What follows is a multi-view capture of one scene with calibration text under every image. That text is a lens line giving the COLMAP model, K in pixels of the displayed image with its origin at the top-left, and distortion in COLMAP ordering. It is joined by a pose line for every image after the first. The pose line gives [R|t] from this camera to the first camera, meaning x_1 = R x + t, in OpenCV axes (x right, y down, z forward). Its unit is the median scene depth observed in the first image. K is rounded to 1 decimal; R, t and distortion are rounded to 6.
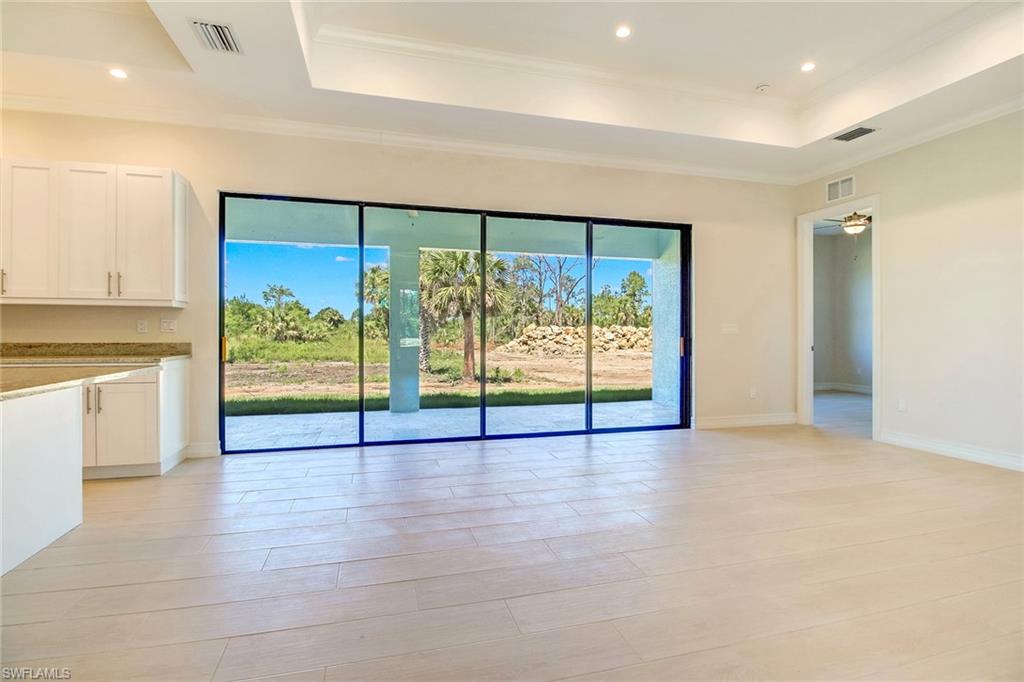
lens RADIAL K [[482.1, 0, 506.7], [0, 482.1, 330.5], [0, 0, 1]] dist [0.015838, -0.019829]
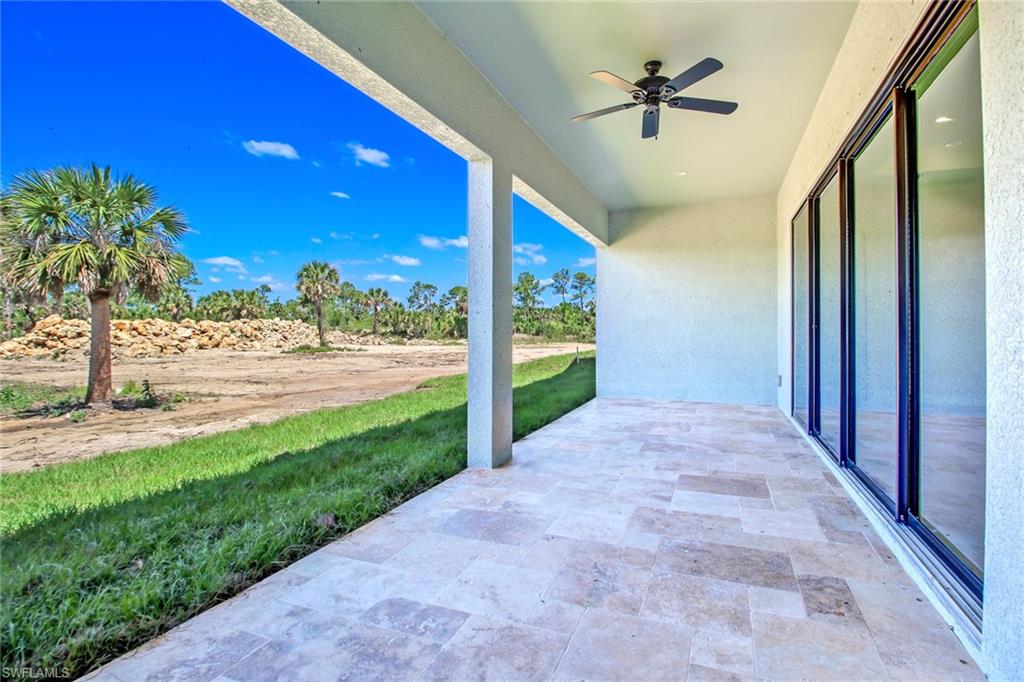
lens RADIAL K [[492.7, 0, 511.3], [0, 492.7, 324.5], [0, 0, 1]] dist [-0.001620, -0.000812]
pose [[0.625089, 0.005754, 0.780532, -0.842382], [-0.002330, 0.999982, -0.005506, 0.015088], [-0.780550, 0.001623, 0.625091, 0.929310]]
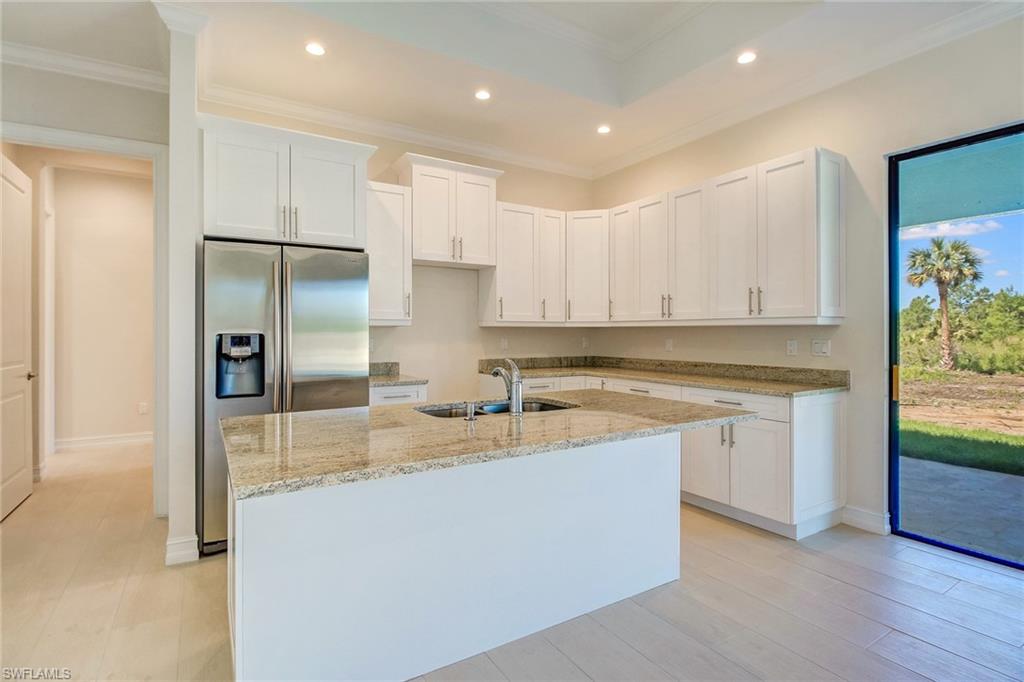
lens RADIAL K [[499.0, 0, 495.0], [0, 499.0, 333.3], [0, 0, 1]] dist [0.000451, -0.016773]
pose [[0.261062, -0.002644, -0.965318, -0.040095], [0.000356, 0.999996, -0.002643, -0.023293], [0.965322, 0.000346, 0.261062, 0.203515]]
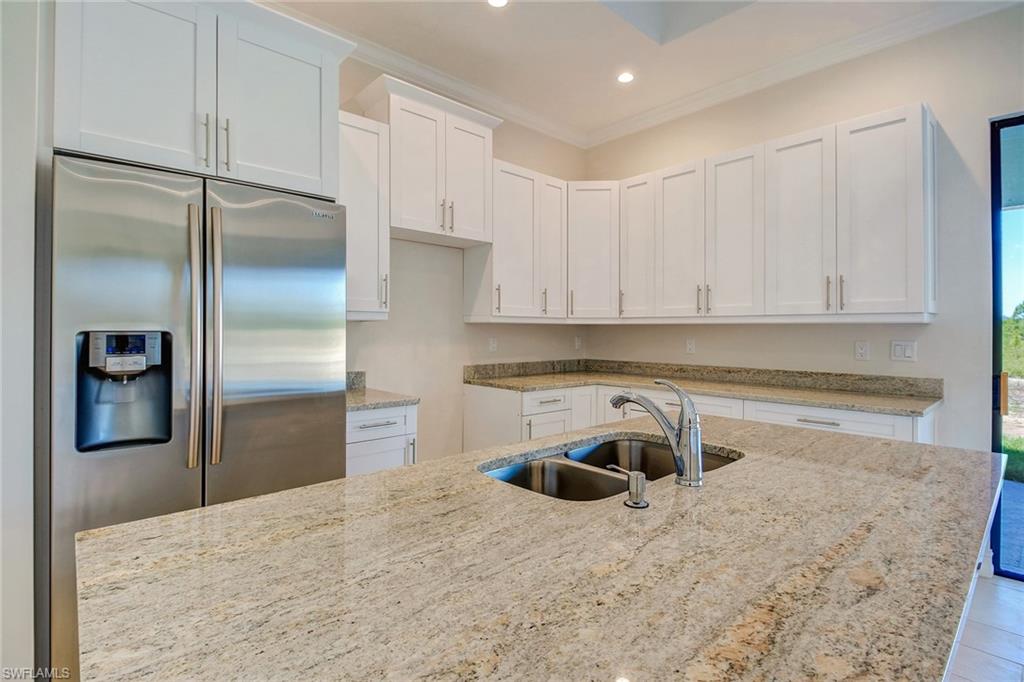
lens RADIAL K [[511.0, 0, 497.4], [0, 511.0, 332.9], [0, 0, 1]] dist [-0.000391, -0.013305]
pose [[0.422676, 0.001960, -0.906279, -0.230112], [-0.003590, 0.999993, 0.000488, -0.024144], [0.906274, 0.003048, 0.422680, 0.159092]]
